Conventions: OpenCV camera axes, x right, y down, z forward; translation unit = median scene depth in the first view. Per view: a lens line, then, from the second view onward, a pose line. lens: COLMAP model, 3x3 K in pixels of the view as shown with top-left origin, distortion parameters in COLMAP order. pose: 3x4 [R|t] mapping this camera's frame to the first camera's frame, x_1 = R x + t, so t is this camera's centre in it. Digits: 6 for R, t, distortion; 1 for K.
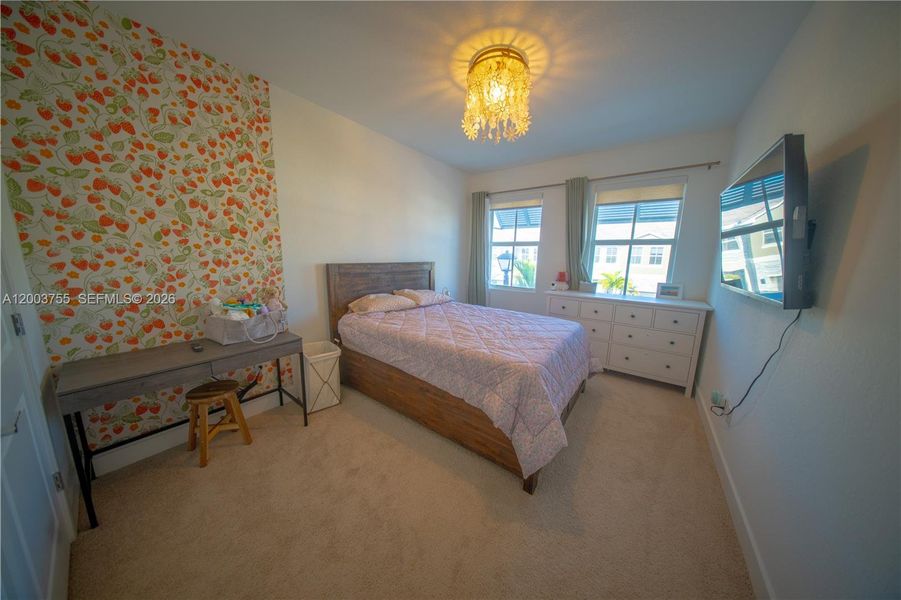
lens RADIAL K [[264.1, 0, 451.6], [0, 264.1, 297.5], [0, 0, 1]] dist [0.013432, -0.003945]
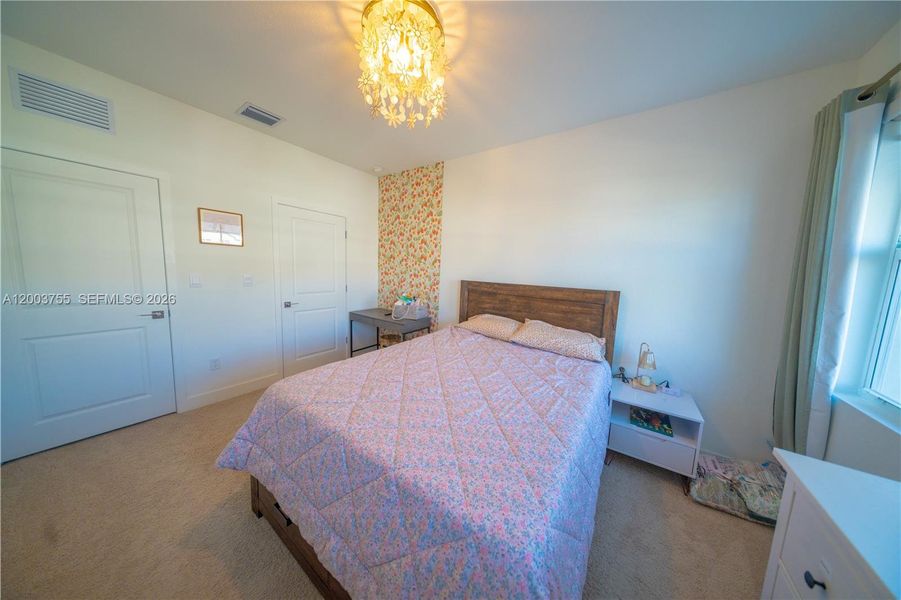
lens RADIAL K [[264.1, 0, 451.6], [0, 264.1, 297.5], [0, 0, 1]] dist [0.013432, -0.003945]
pose [[0.023827, 0.088275, -0.995811, 0.811245], [-0.205918, 0.975168, 0.081518, -0.153669], [0.978279, 0.203113, 0.041413, 1.012605]]
